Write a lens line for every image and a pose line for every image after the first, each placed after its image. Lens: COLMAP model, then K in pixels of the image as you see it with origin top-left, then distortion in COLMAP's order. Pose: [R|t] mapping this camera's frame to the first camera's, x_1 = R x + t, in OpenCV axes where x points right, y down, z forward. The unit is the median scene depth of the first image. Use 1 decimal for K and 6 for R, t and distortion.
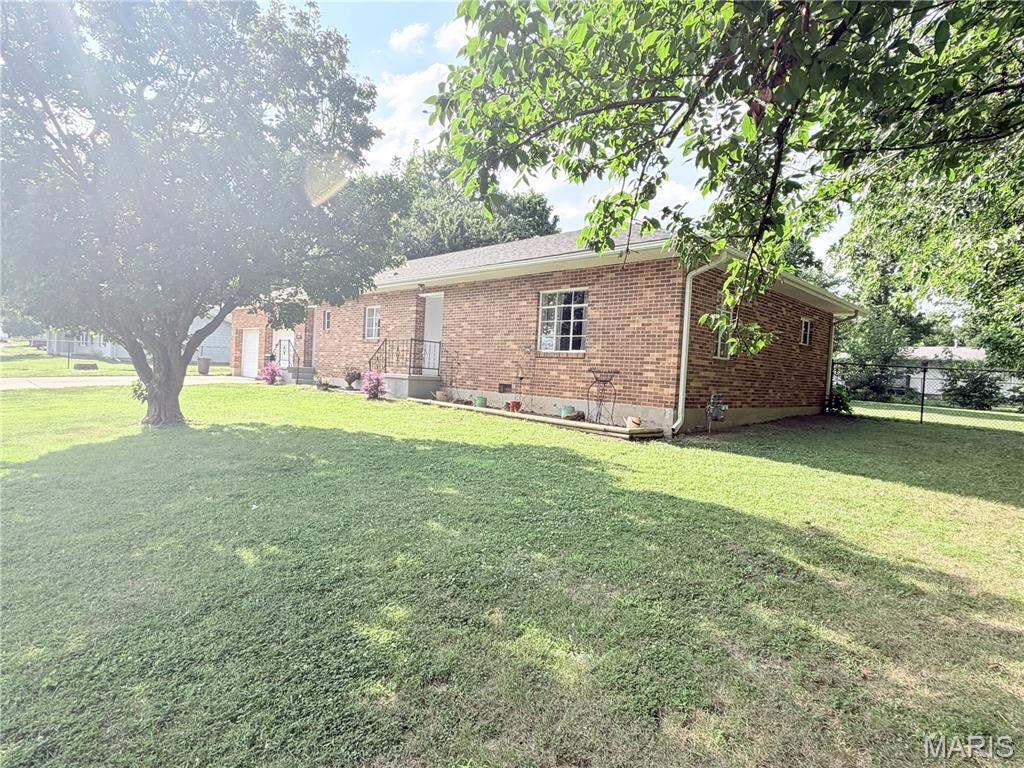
lens RADIAL K [[553.4, 0, 509.0], [0, 553.4, 385.0], [0, 0, 1]] dist [-0.006114, 0.000770]
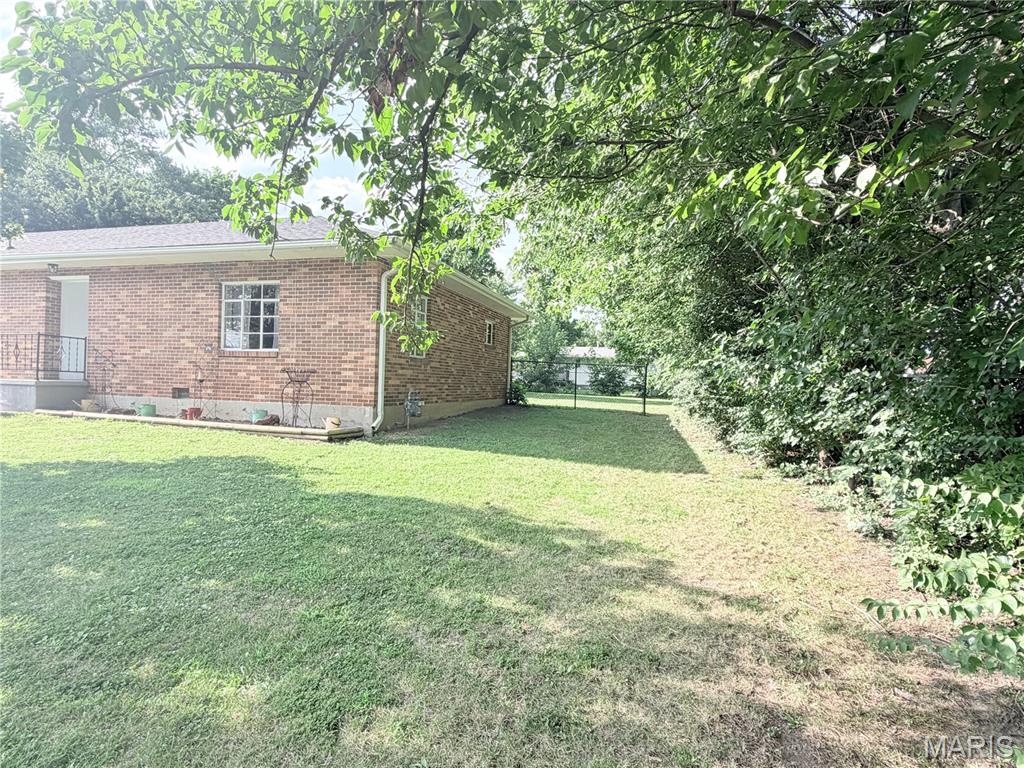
lens RADIAL K [[553.4, 0, 510.1], [0, 553.4, 385.9], [0, 0, 1]] dist [-0.006114, 0.000770]
pose [[0.866850, -0.030265, 0.497650, 0.035116], [0.028609, 0.999531, 0.010954, 0.001595], [-0.497748, 0.004742, 0.867309, 0.007219]]
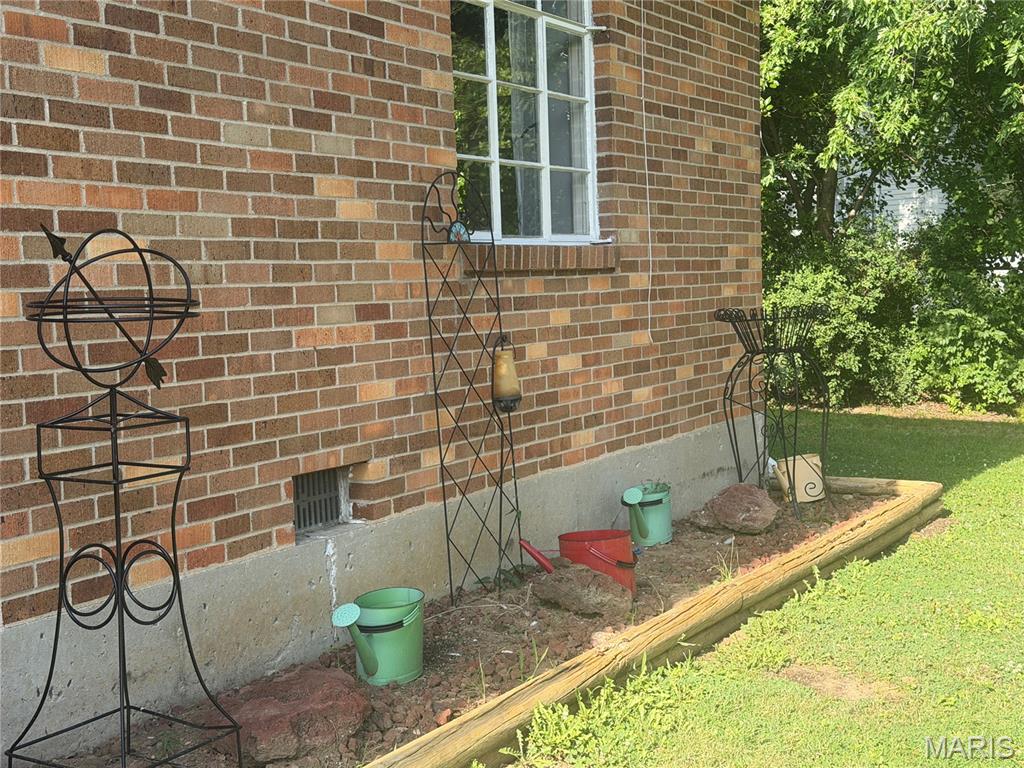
lens RADIAL K [[1425.5, 0, 512.0], [0, 1425.5, 384.4], [0, 0, 1]] dist [0.028371, 0.000000]
pose [[-0.275481, -0.112615, 0.954687, -1.280660], [0.040812, 0.990849, 0.128658, -0.239113], [-0.960440, 0.074406, -0.268364, 3.636000]]
